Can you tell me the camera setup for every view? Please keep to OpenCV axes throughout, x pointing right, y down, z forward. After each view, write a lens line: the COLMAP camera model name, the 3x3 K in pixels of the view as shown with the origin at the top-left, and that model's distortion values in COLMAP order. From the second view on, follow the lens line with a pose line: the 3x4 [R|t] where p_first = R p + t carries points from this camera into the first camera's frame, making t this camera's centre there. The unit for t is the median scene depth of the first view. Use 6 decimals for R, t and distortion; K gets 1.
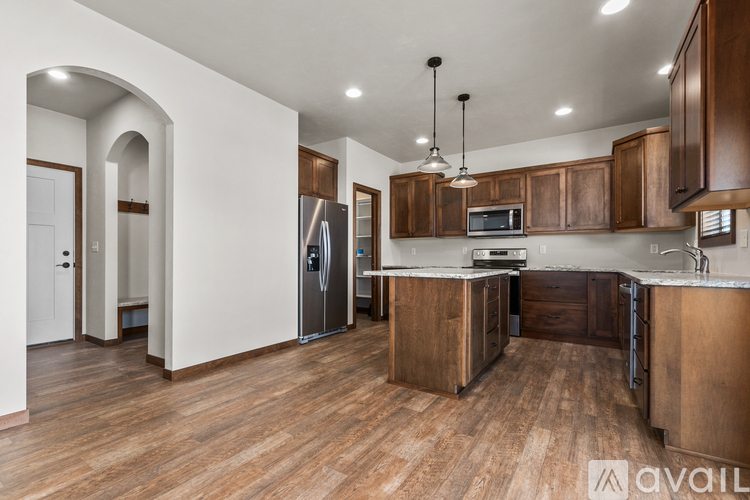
lens RADIAL K [[340.4, 0, 362.4], [0, 340.4, 257.4], [0, 0, 1]] dist [0.002780, -0.000376]
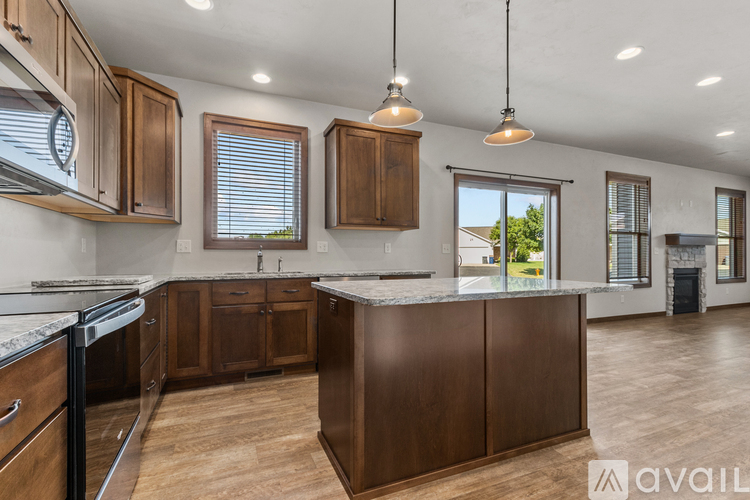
lens RADIAL K [[340.4, 0, 362.4], [0, 340.4, 257.4], [0, 0, 1]] dist [0.002780, -0.000376]
pose [[-0.831100, -0.009091, 0.556049, 0.048040], [-0.005122, 0.999949, 0.008694, -0.011392], [-0.556100, 0.004378, -0.831104, 1.215353]]
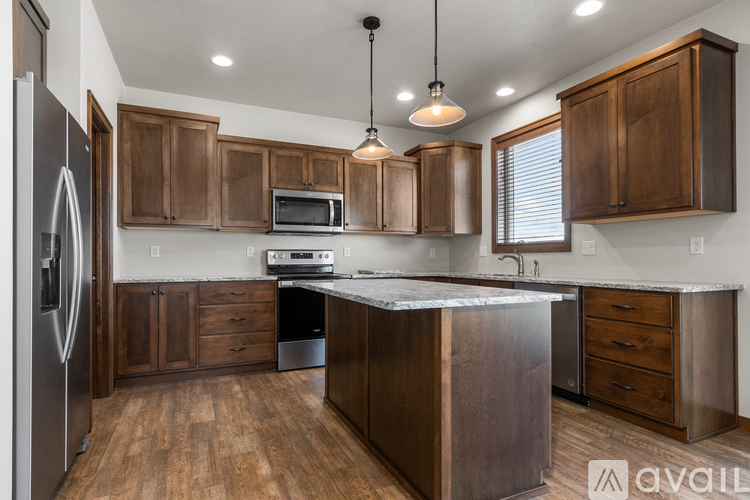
lens RADIAL K [[391.0, 0, 364.3], [0, 391.0, 256.4], [0, 0, 1]] dist [0.015967, -0.001199]
pose [[0.529110, -0.001095, 0.848552, -0.300364], [0.000891, 0.999999, 0.000735, -0.013736], [-0.848553, 0.000368, 0.529111, 0.511700]]
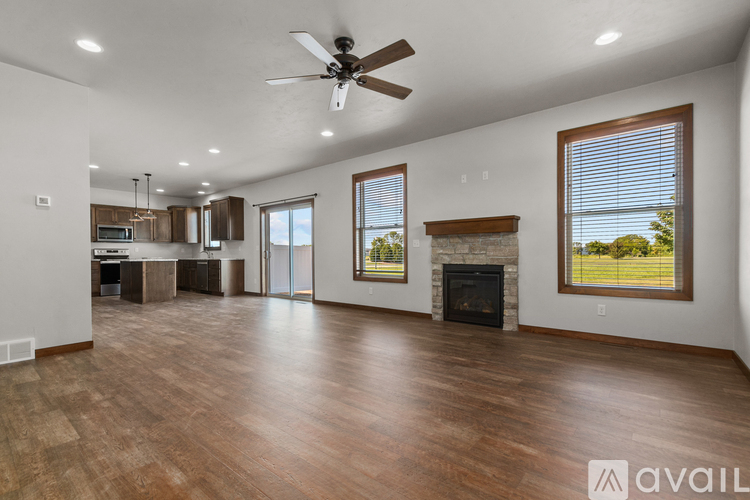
lens RADIAL K [[340.4, 0, 362.4], [0, 340.4, 257.4], [0, 0, 1]] dist [0.002780, -0.000376]
pose [[0.108438, -0.005487, 0.994088, -1.424989], [0.001226, 0.999985, 0.005386, 0.012236], [-0.994103, 0.000634, 0.108443, -0.553838]]
